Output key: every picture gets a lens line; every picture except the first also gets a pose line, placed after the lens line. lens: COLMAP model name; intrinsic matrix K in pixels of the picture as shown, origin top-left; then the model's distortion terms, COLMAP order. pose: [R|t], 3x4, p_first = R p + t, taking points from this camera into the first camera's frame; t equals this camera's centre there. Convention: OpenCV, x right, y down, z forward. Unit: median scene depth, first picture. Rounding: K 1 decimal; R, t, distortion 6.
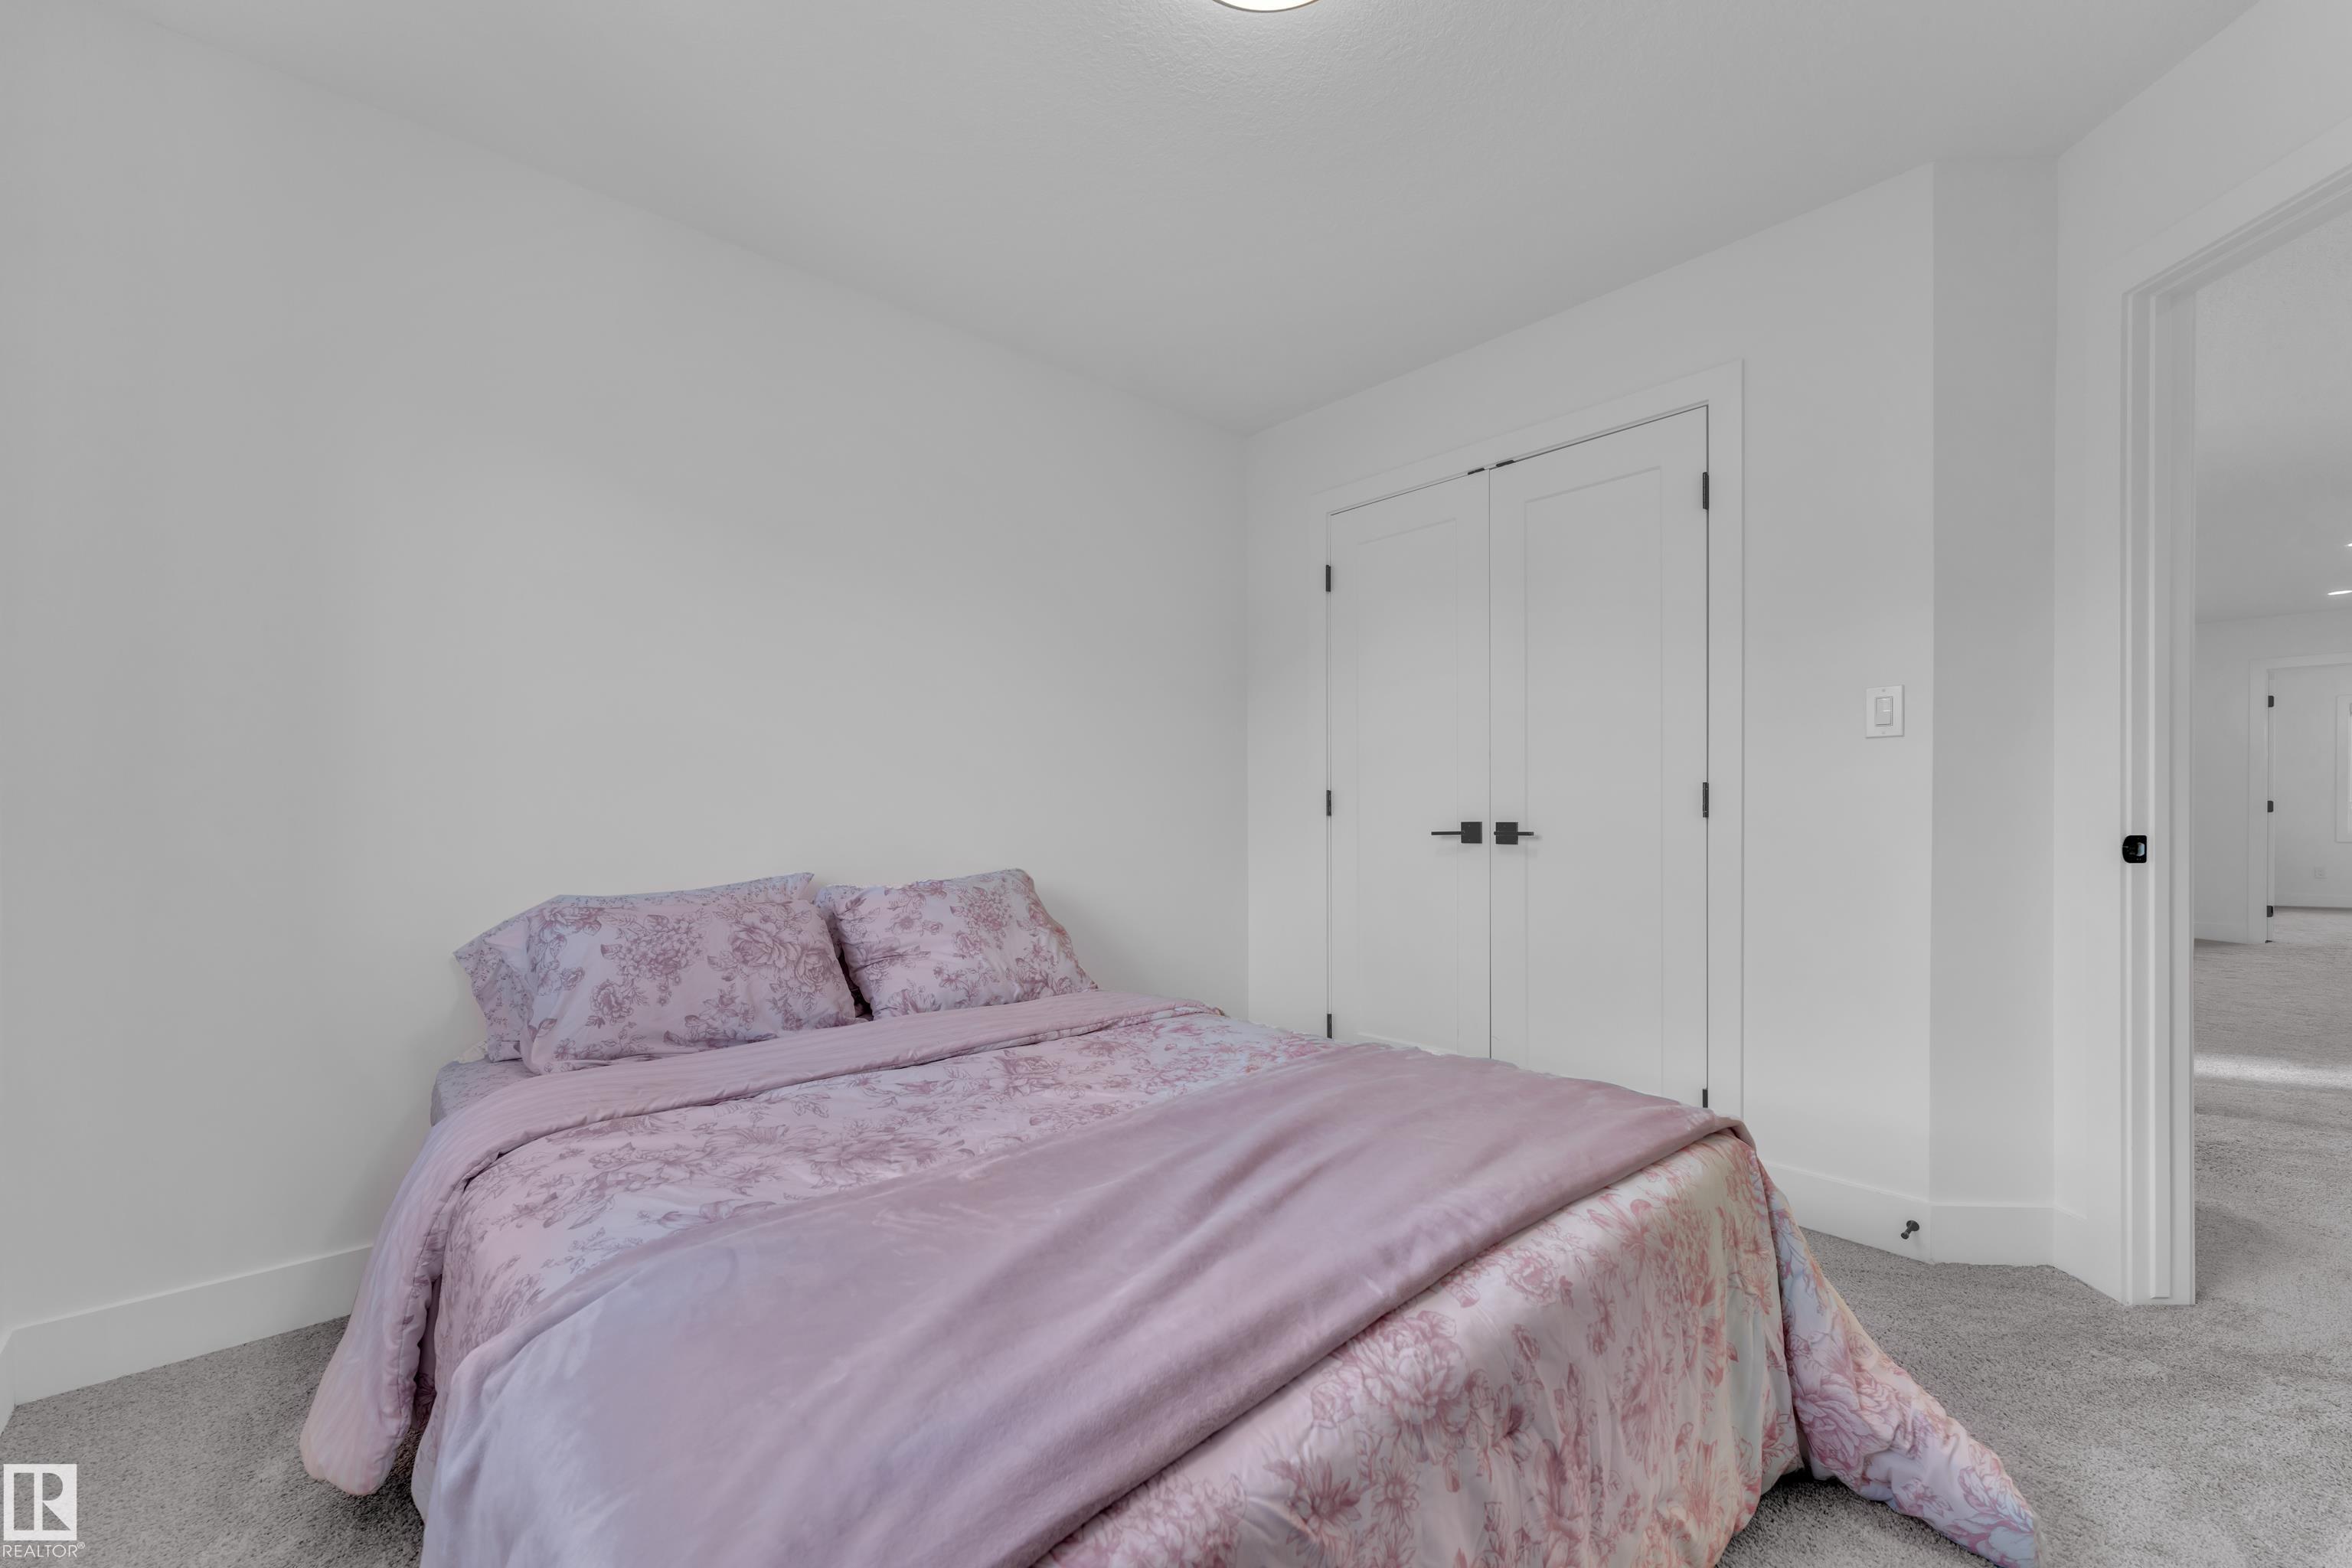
lens RADIAL K [[951.0, 0, 1179.0], [0, 951.0, 791.4], [0, 0, 1]] dist [0.002098, 0.000063]
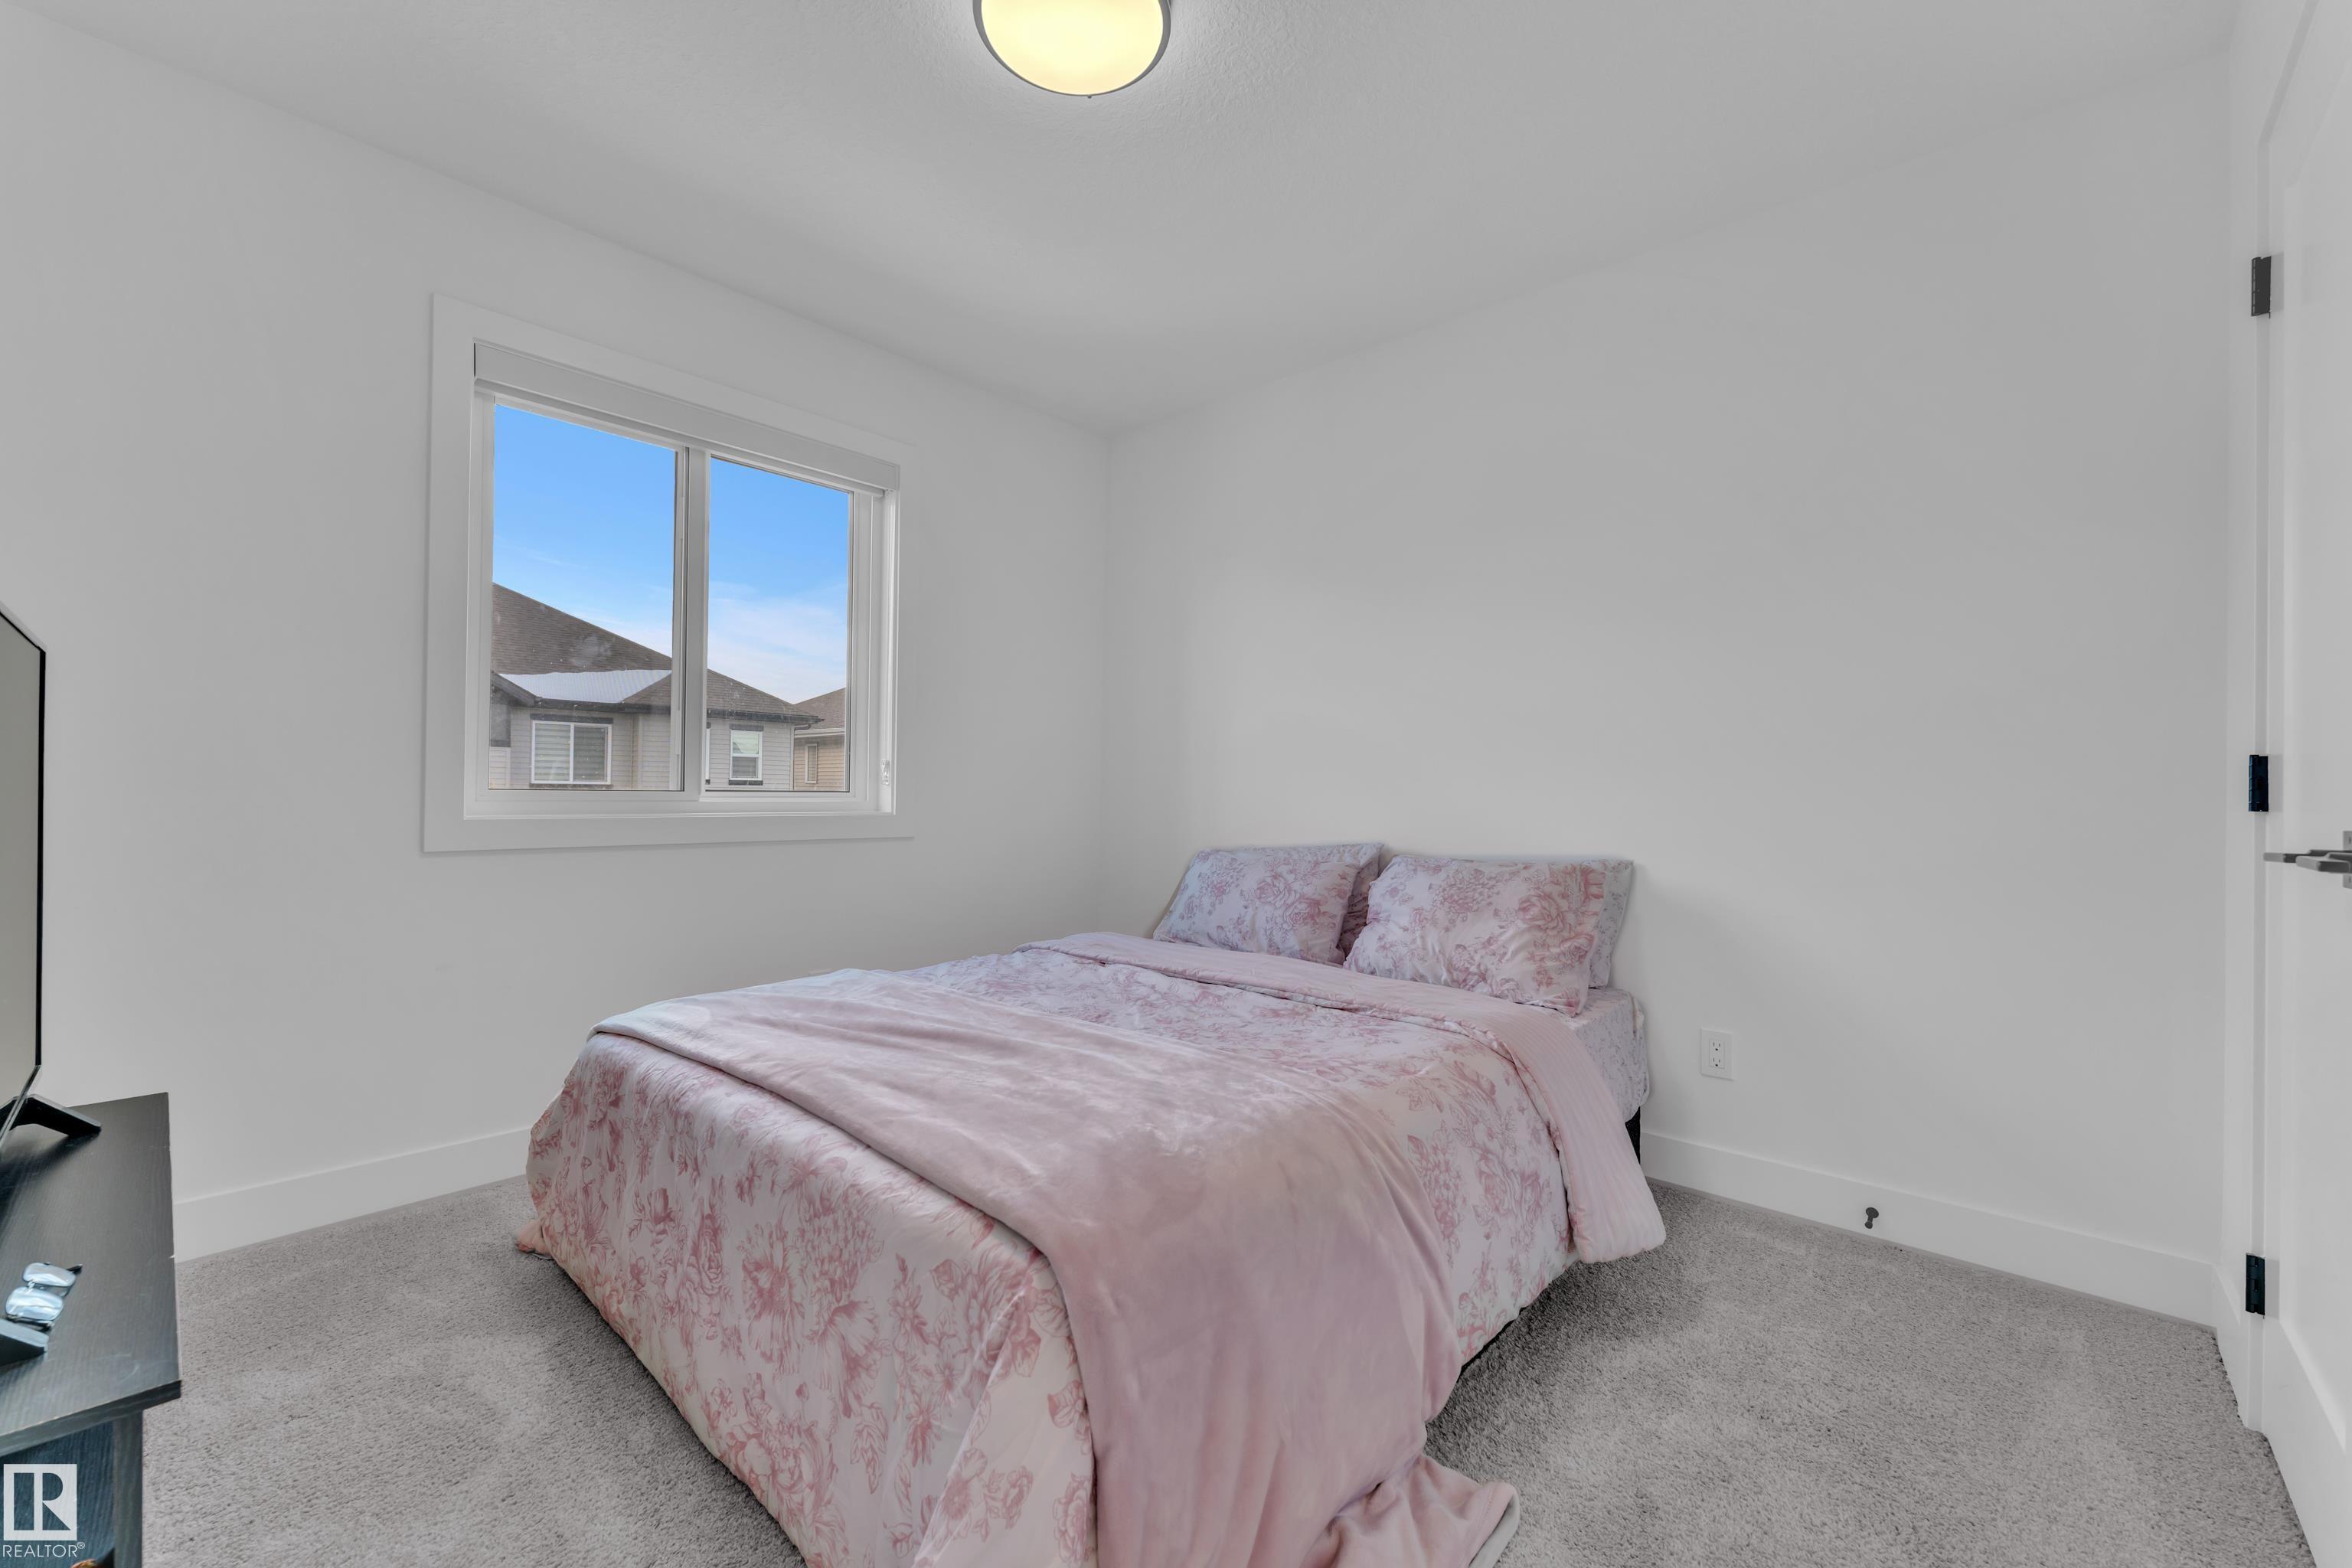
lens RADIAL K [[951.0, 0, 1173.9], [0, 951.0, 785.2], [0, 0, 1]] dist [0.002098, 0.000063]
pose [[0.096619, -0.002988, -0.995317, 0.973860], [0.006804, 0.999974, -0.002342, 0.018818], [0.995298, -0.006546, 0.096637, 0.796126]]
